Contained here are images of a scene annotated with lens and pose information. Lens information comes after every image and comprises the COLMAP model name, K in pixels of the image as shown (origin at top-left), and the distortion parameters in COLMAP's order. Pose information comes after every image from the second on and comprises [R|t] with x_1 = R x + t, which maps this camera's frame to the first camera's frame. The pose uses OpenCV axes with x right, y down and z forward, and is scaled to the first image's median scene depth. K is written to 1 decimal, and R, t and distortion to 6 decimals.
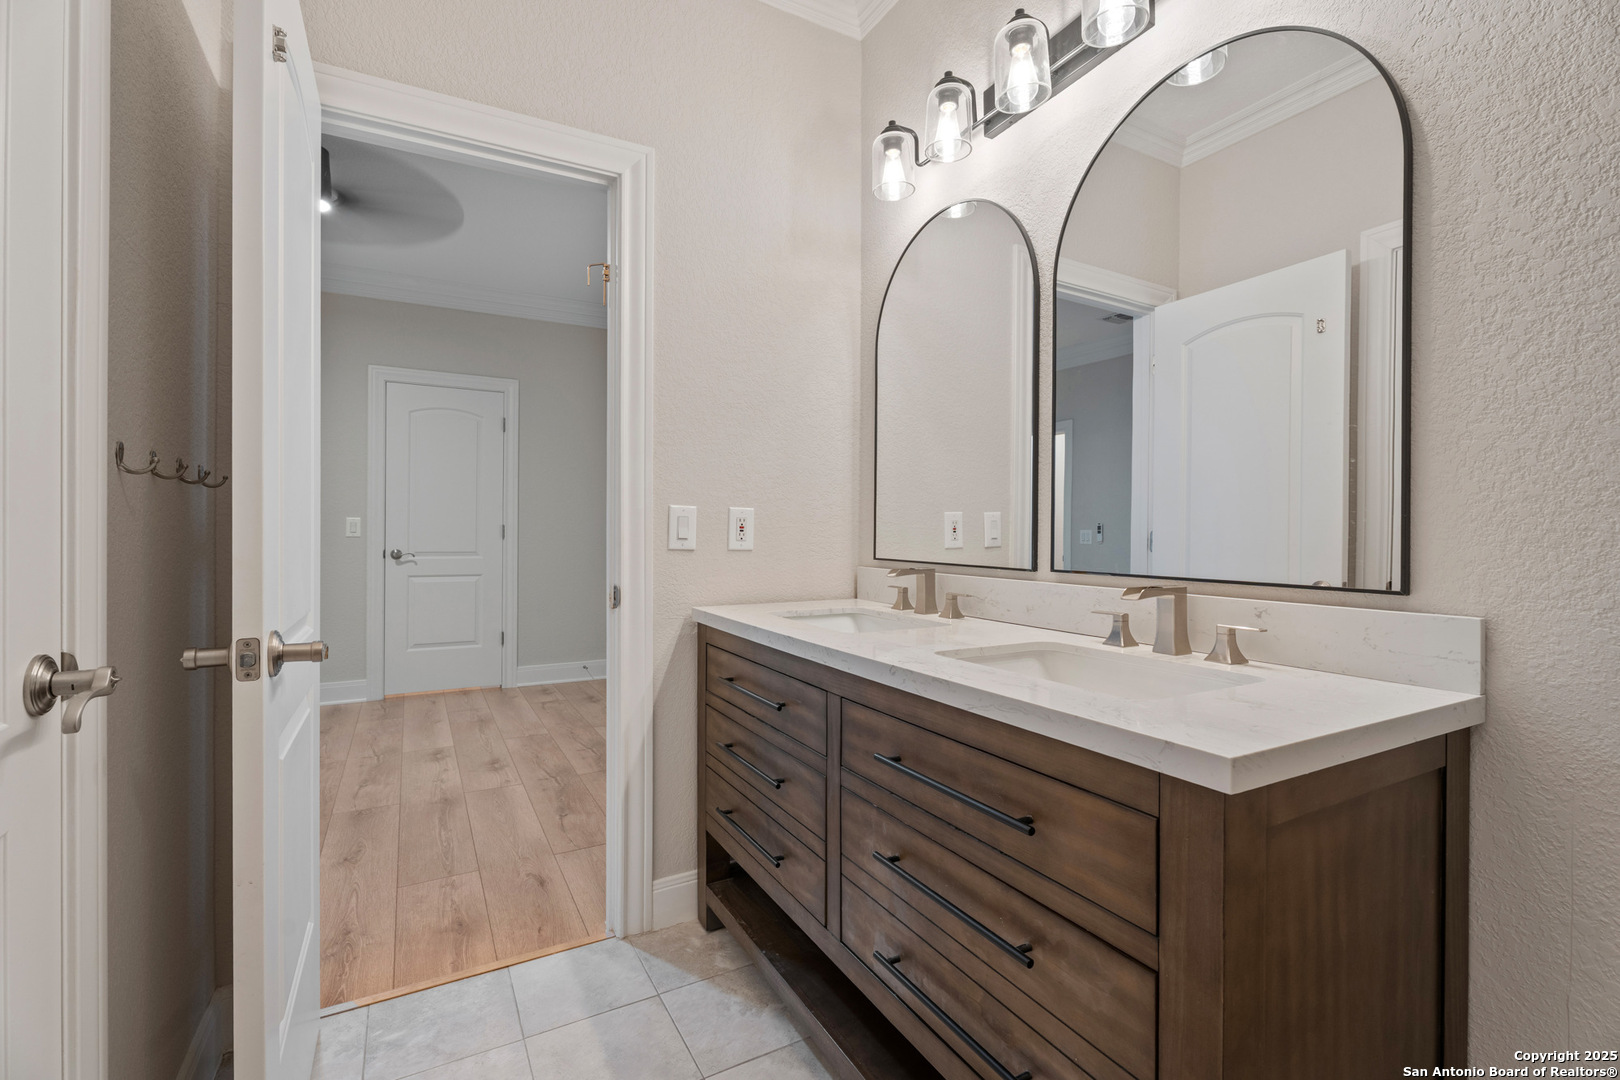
lens RADIAL K [[726.0, 0, 810.0], [0, 726.0, 540.0], [0, 0, 1]] dist [0.000157, 0.000178]
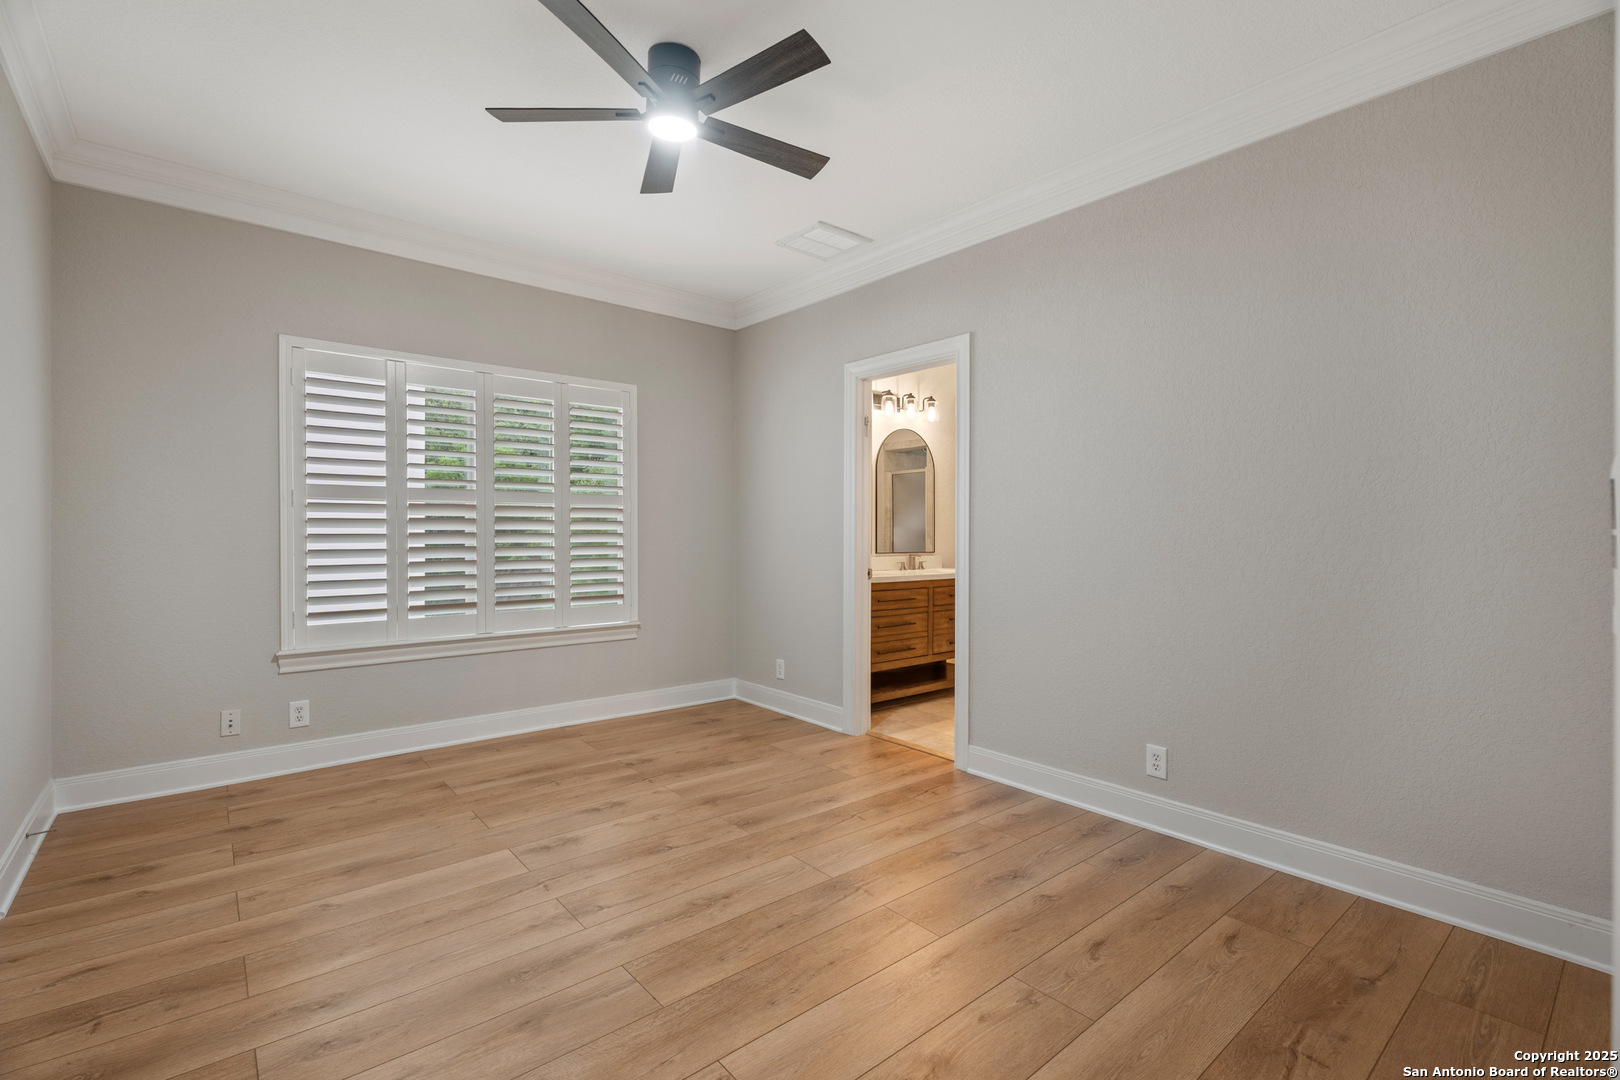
lens RADIAL K [[726.0, 0, 810.0], [0, 726.0, 540.0], [0, 0, 1]] dist [0.000157, 0.000178]
pose [[-0.191432, -0.016124, 0.981373, -1.683829], [0.007408, 0.999813, 0.017872, -0.046783], [-0.981478, 0.010691, -0.191276, 1.129632]]
